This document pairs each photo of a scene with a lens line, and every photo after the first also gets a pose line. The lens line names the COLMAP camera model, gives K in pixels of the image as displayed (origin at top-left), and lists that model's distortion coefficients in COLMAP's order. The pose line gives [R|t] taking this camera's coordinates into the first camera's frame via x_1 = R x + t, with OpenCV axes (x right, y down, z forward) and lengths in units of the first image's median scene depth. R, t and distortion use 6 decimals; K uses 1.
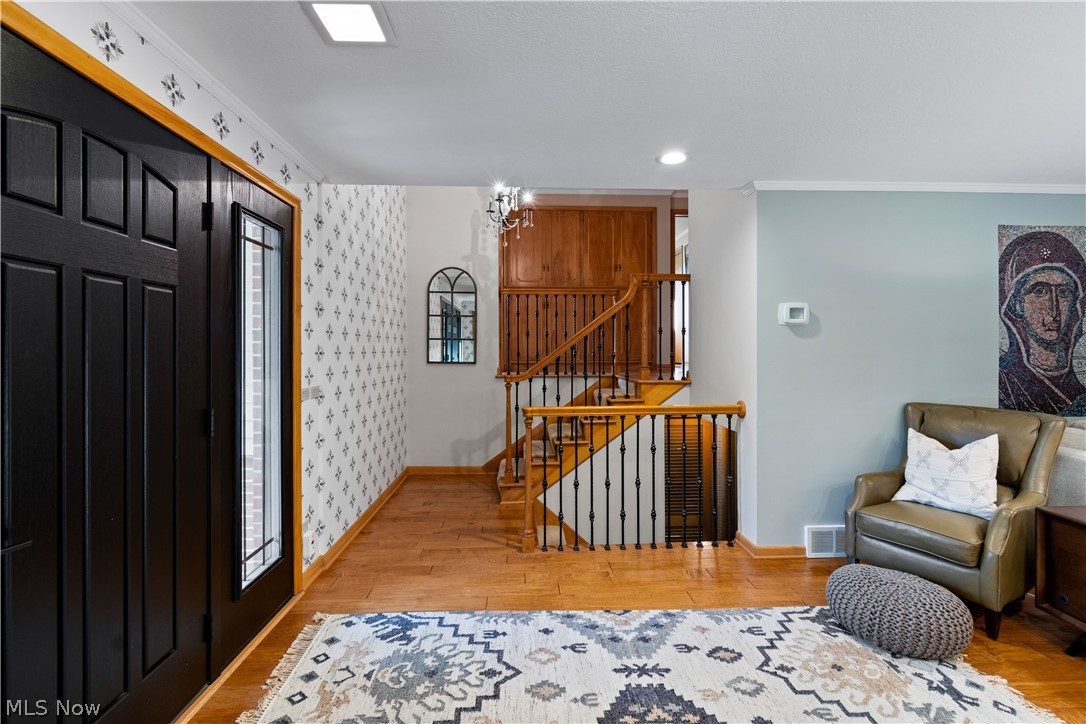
lens RADIAL K [[483.5, 0, 540.1], [0, 483.5, 354.5], [0, 0, 1]] dist [0.005897, -0.002387]
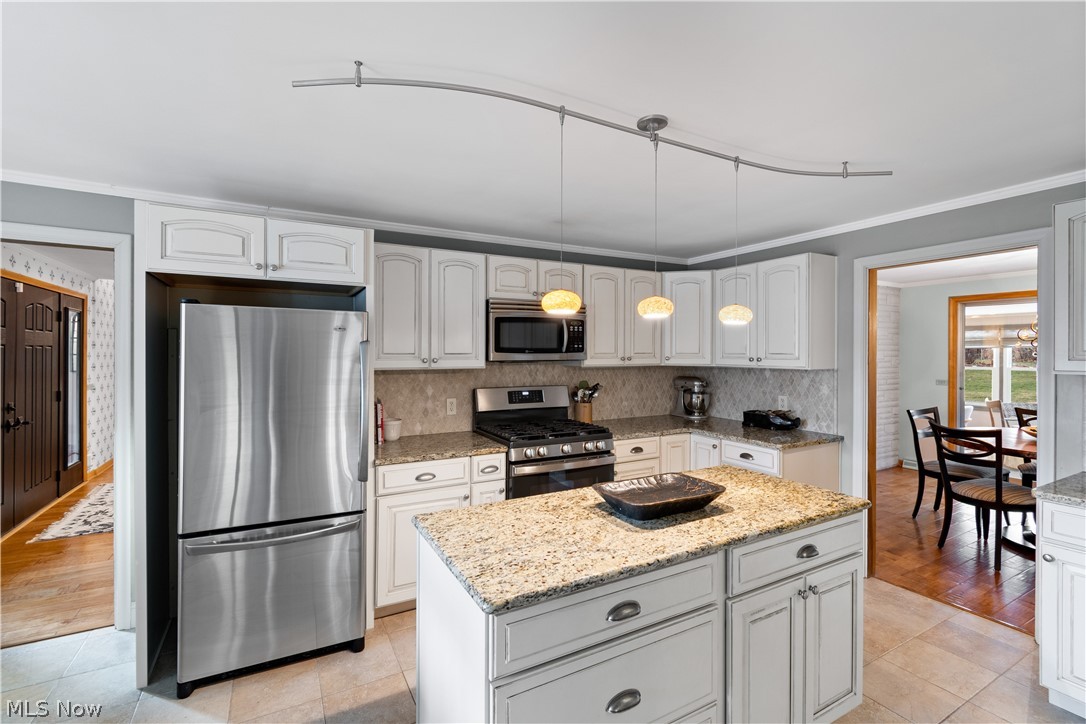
lens RADIAL K [[483.5, 0, 542.6], [0, 483.5, 352.0], [0, 0, 1]] dist [0.005897, -0.002387]
pose [[0.894467, 0.004283, 0.447113, 0.276557], [-0.001796, 0.999980, -0.005986, -0.051843], [-0.447130, 0.004551, 0.894457, -1.476127]]
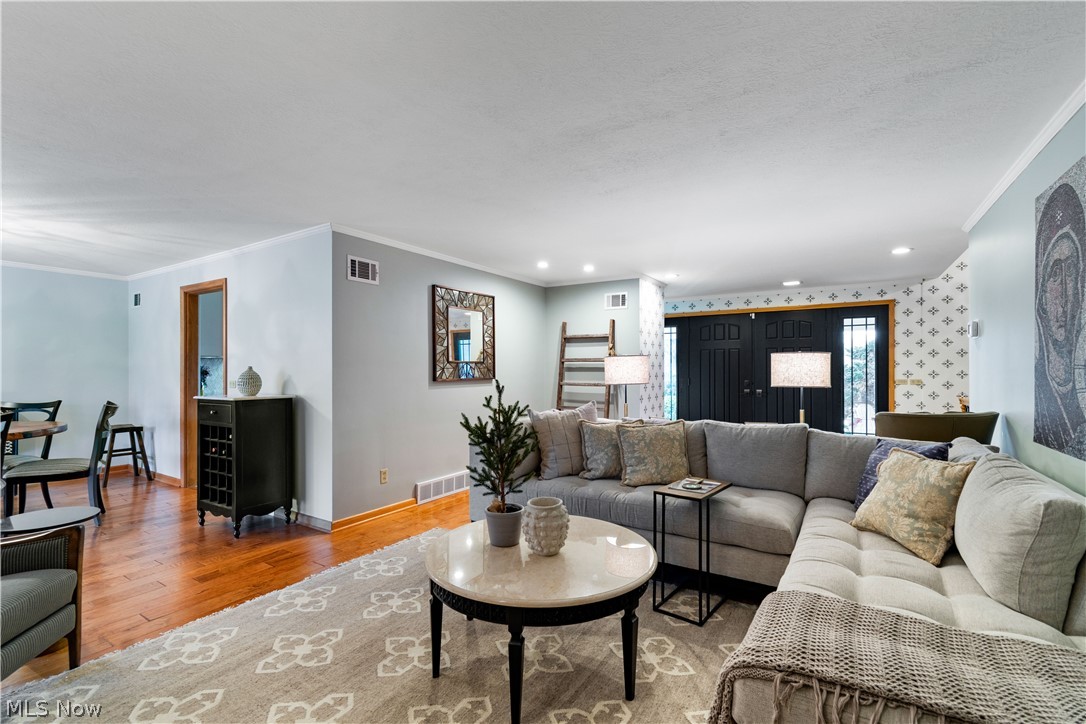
lens RADIAL K [[483.5, 0, 540.6], [0, 483.5, 367.2], [0, 0, 1]] dist [0.005897, -0.002387]
pose [[-0.578181, 0.001755, -0.815906, 2.047991], [-0.001346, 0.999994, 0.003105, 0.006641], [0.815907, 0.002893, -0.578176, 0.795826]]
